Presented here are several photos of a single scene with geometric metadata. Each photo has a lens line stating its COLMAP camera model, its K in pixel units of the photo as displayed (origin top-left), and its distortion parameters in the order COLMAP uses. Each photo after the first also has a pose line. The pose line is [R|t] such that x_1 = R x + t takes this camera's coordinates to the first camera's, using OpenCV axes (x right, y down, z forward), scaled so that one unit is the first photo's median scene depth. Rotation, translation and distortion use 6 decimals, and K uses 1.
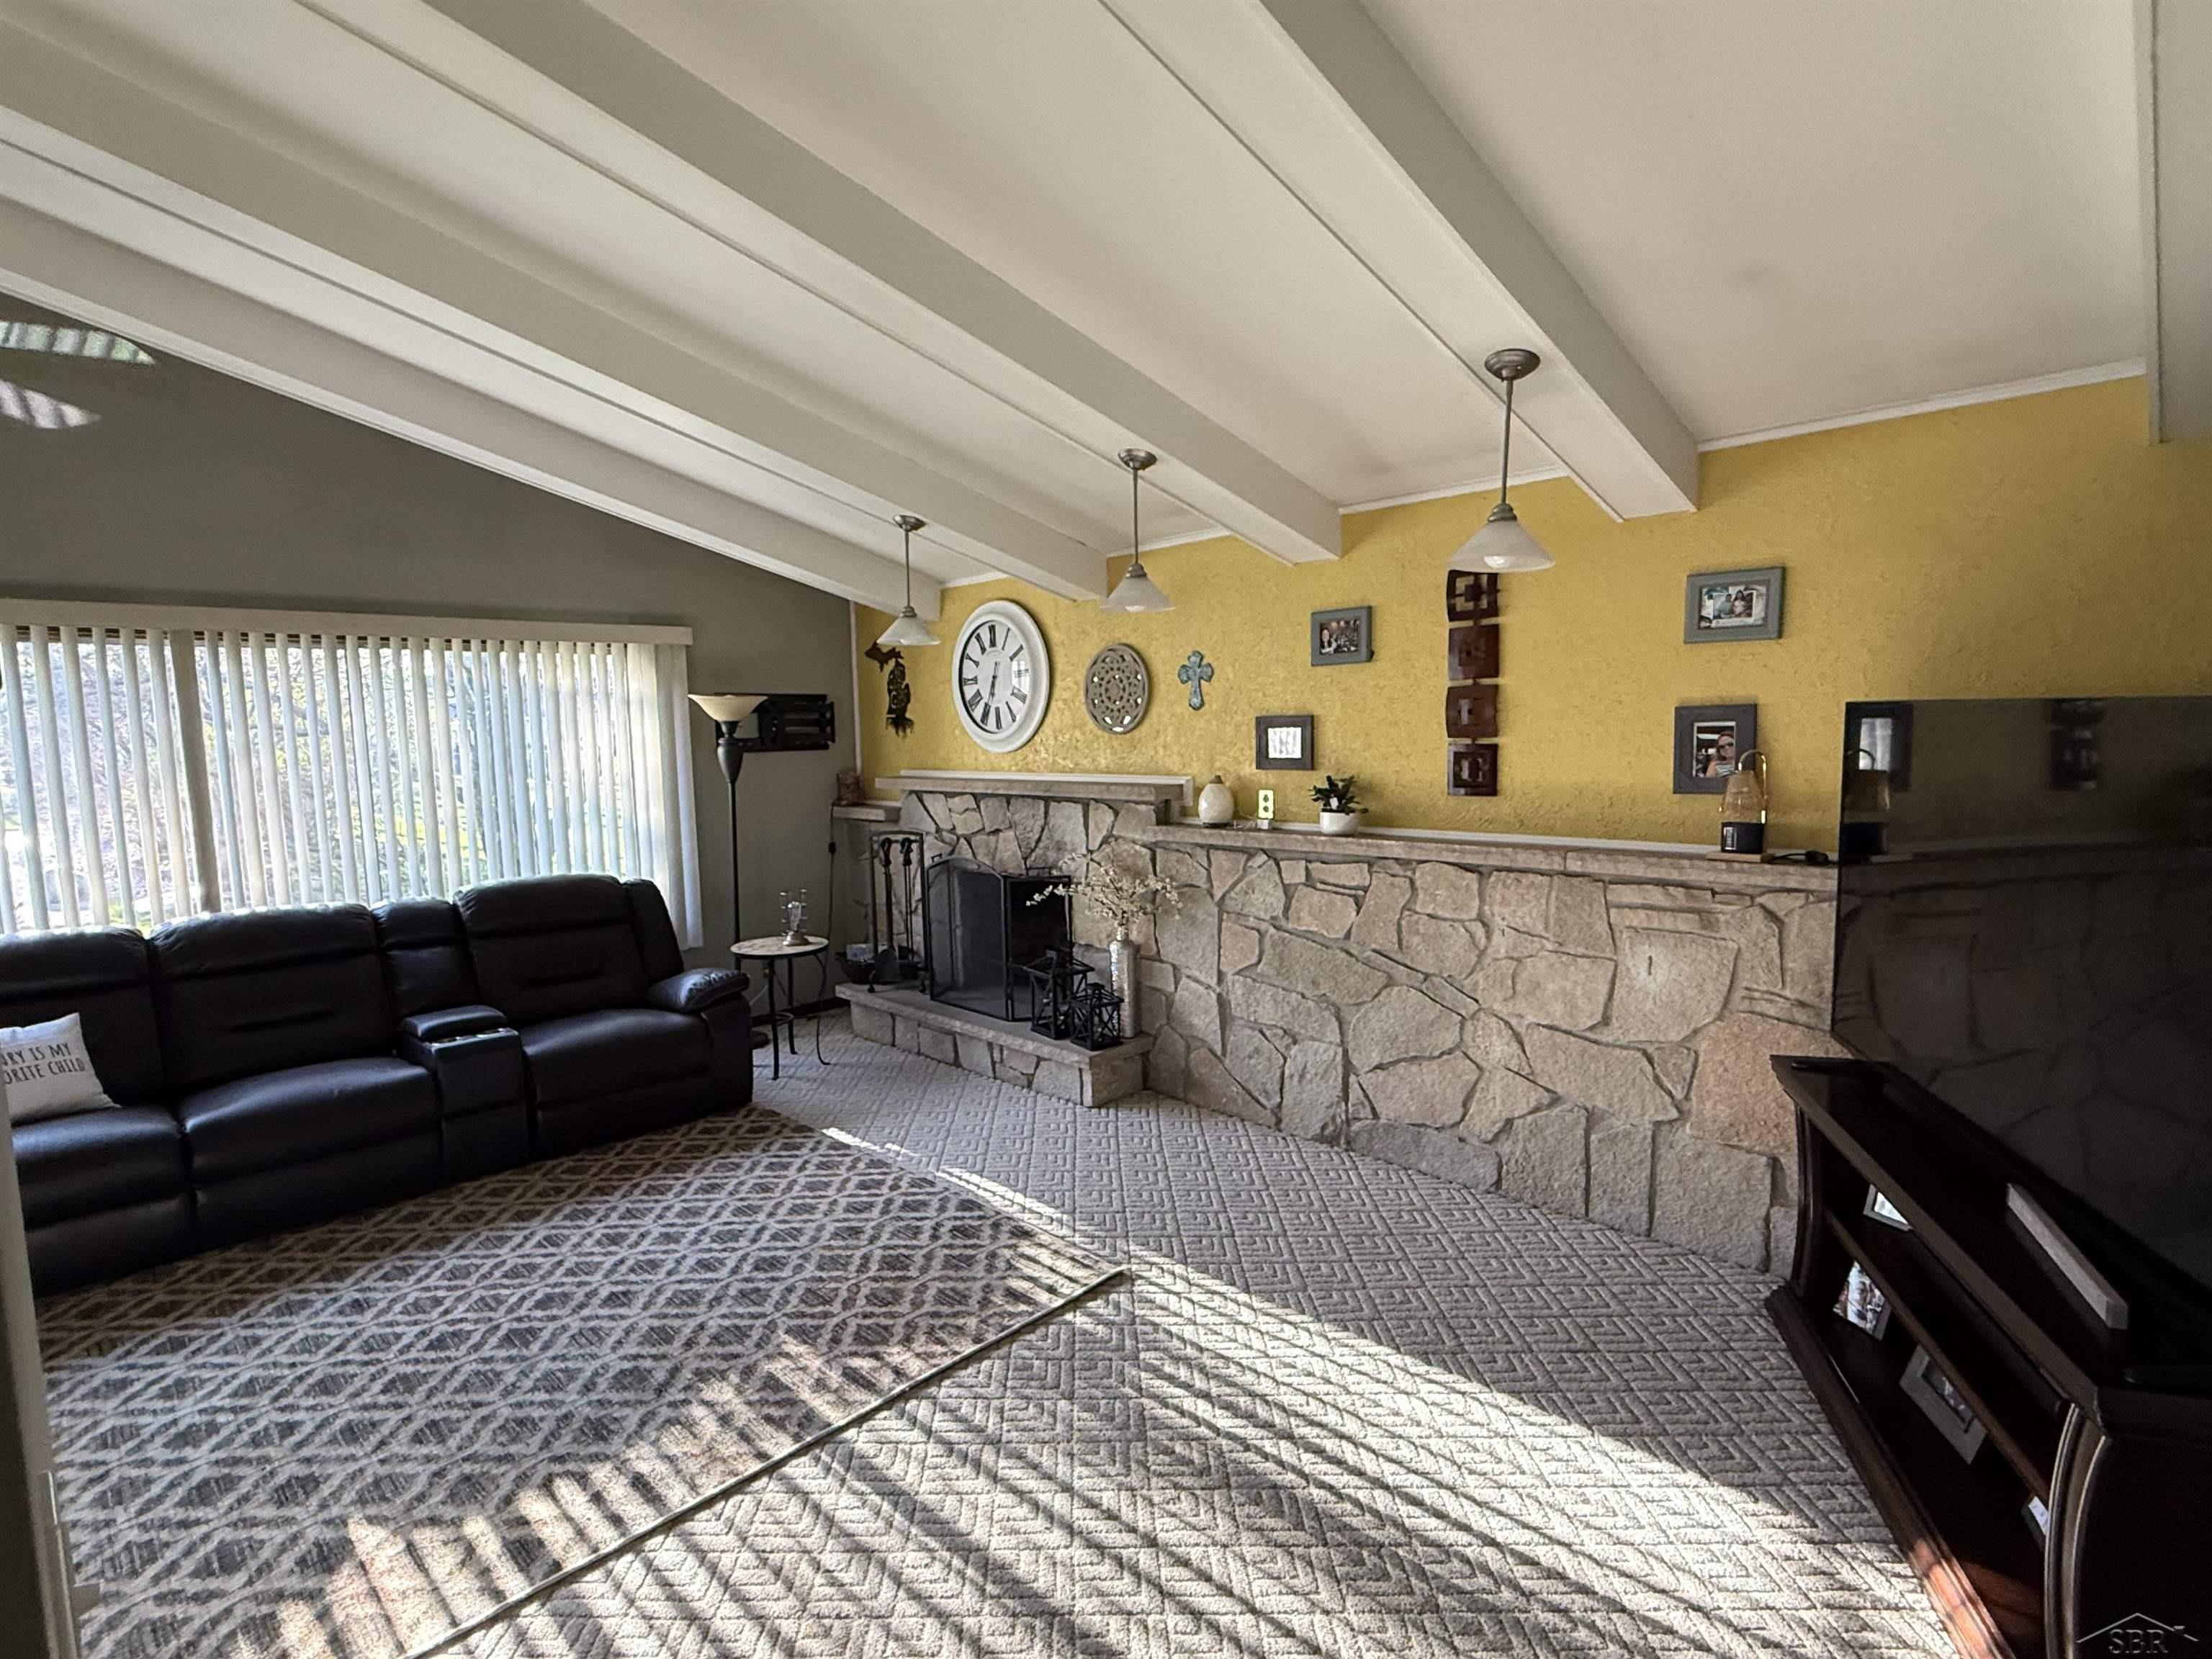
lens RADIAL K [[1093.1, 0, 1110.0], [0, 1093.1, 840.3], [0, 0, 1]] dist [0.005537, 0.001183]
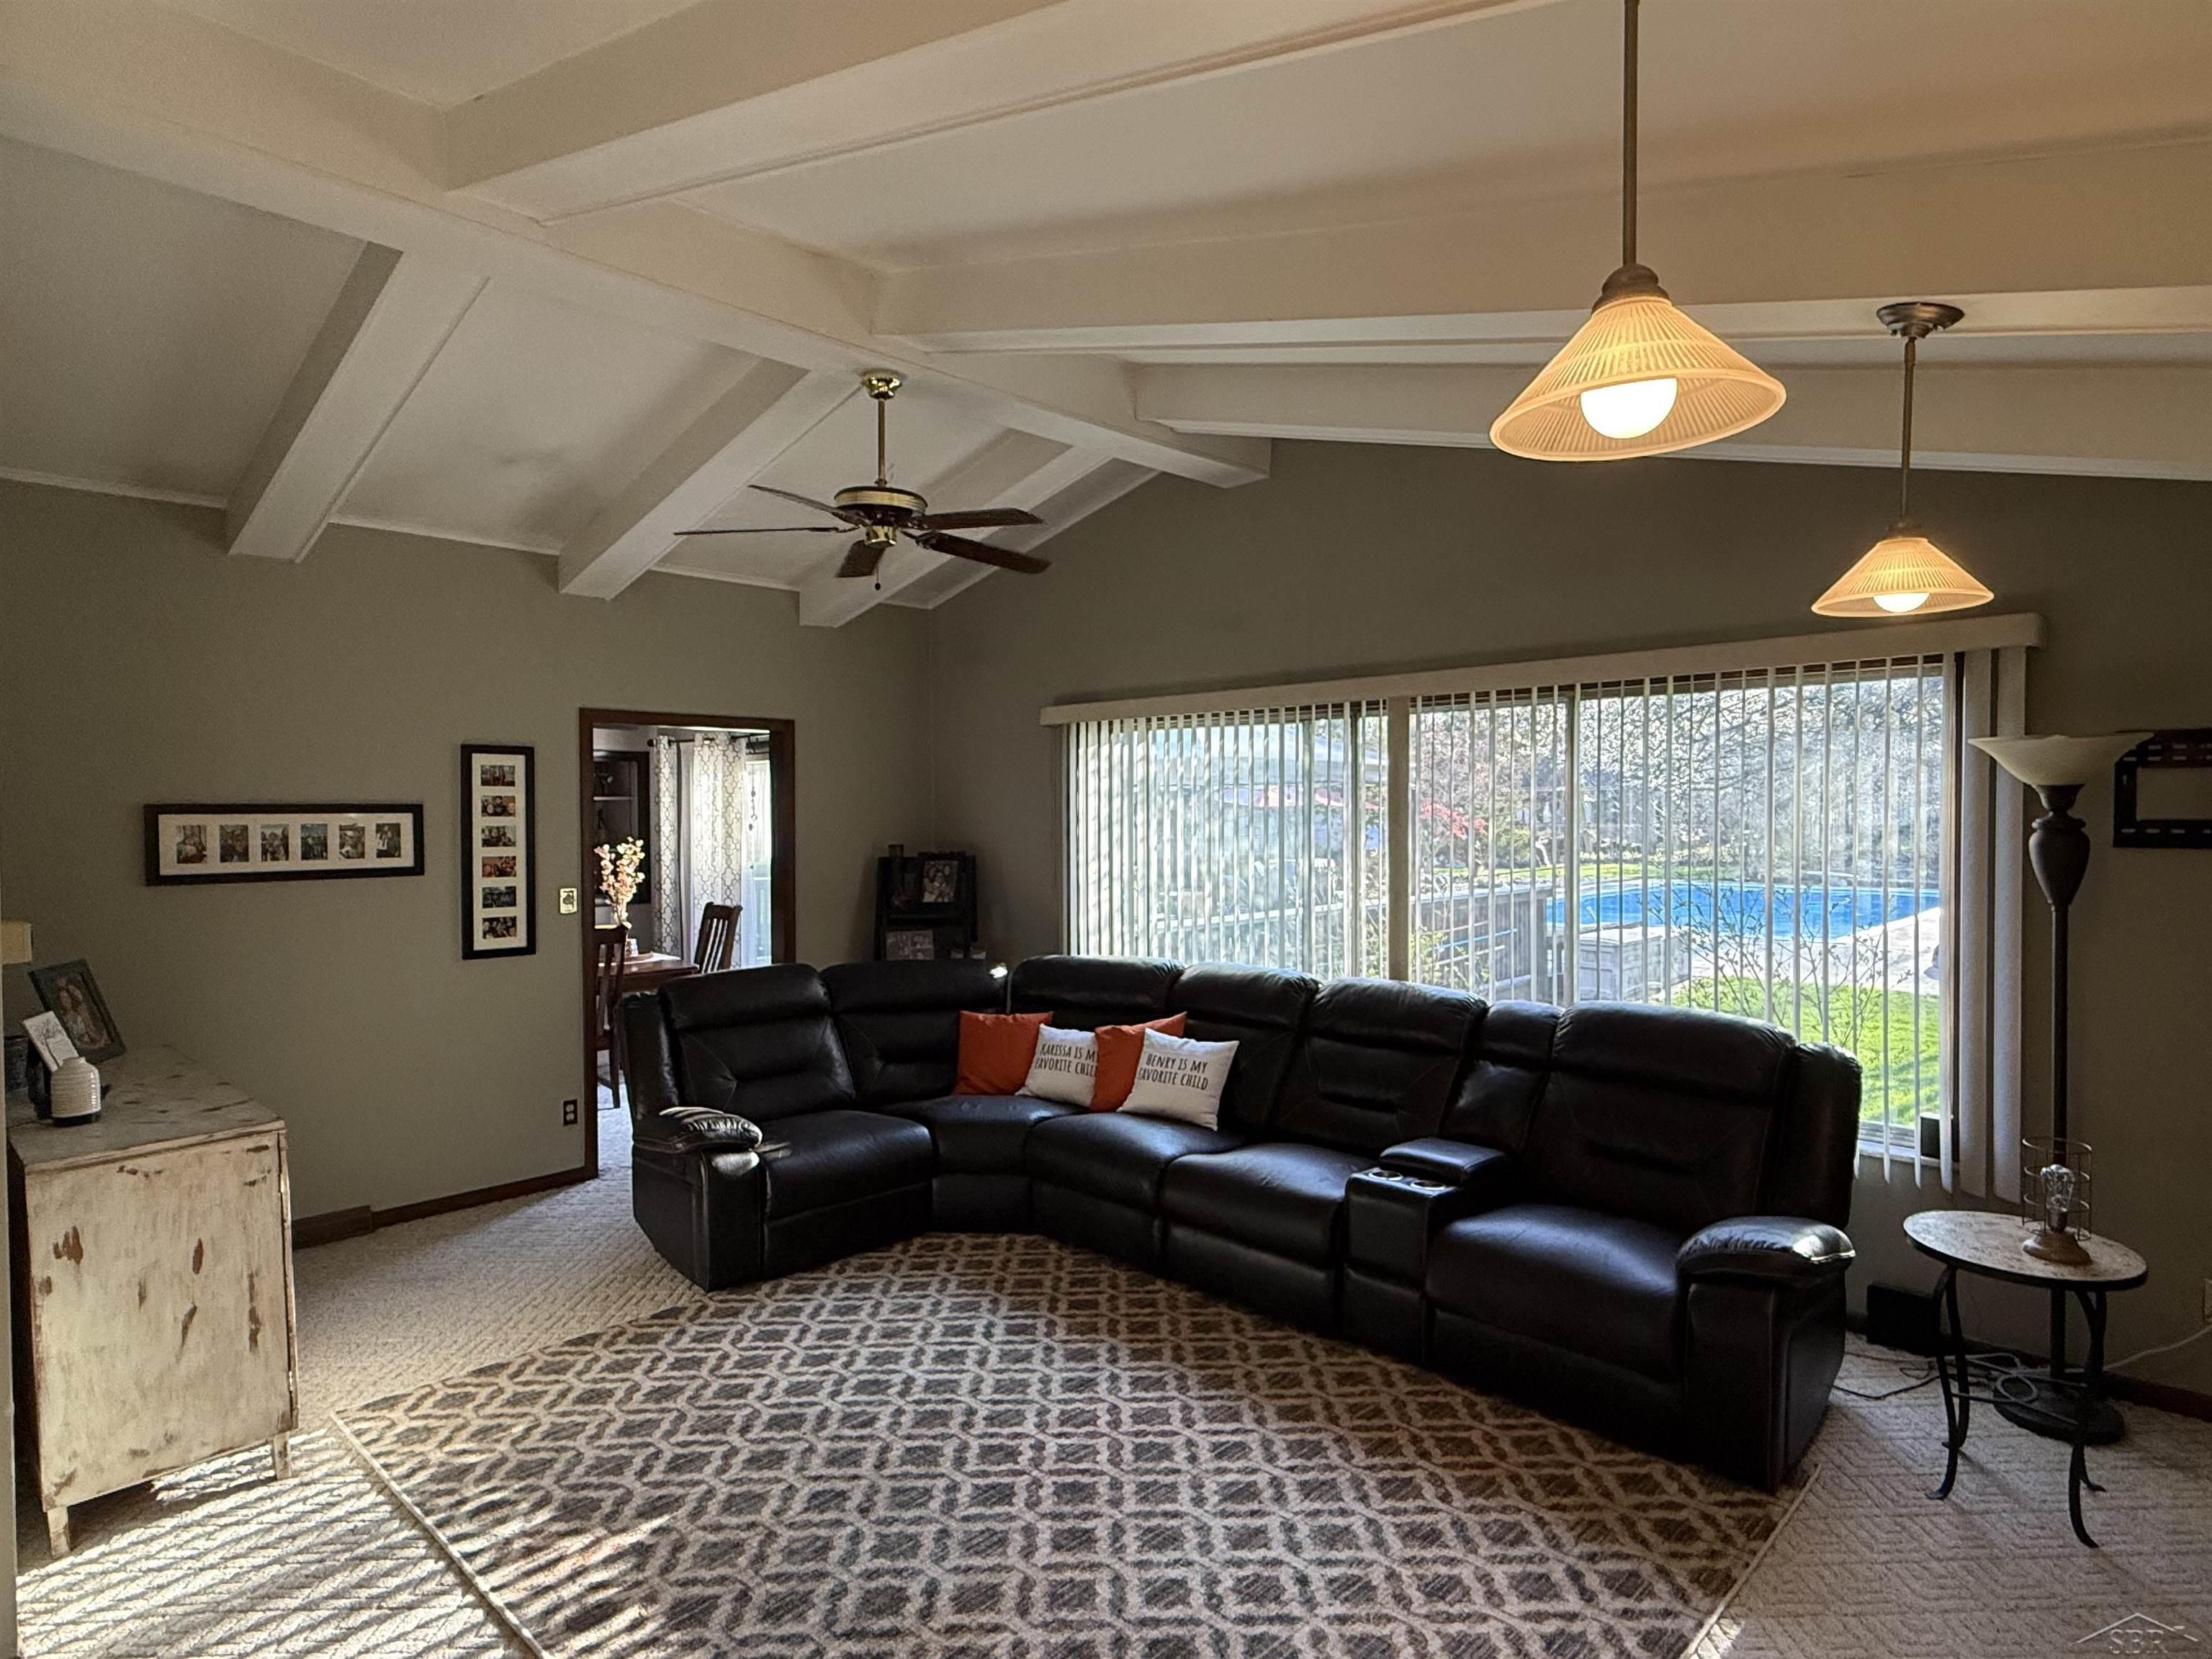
lens RADIAL K [[1226.0, 0, 1110.2], [0, 1226.0, 820.9], [0, 0, 1]] dist [0.005692, 0.000473]
pose [[0.007832, 0.035483, -0.999340, 0.373059], [-0.093757, 0.994994, 0.034594, -0.116301], [0.995564, 0.093424, 0.011119, 0.859757]]
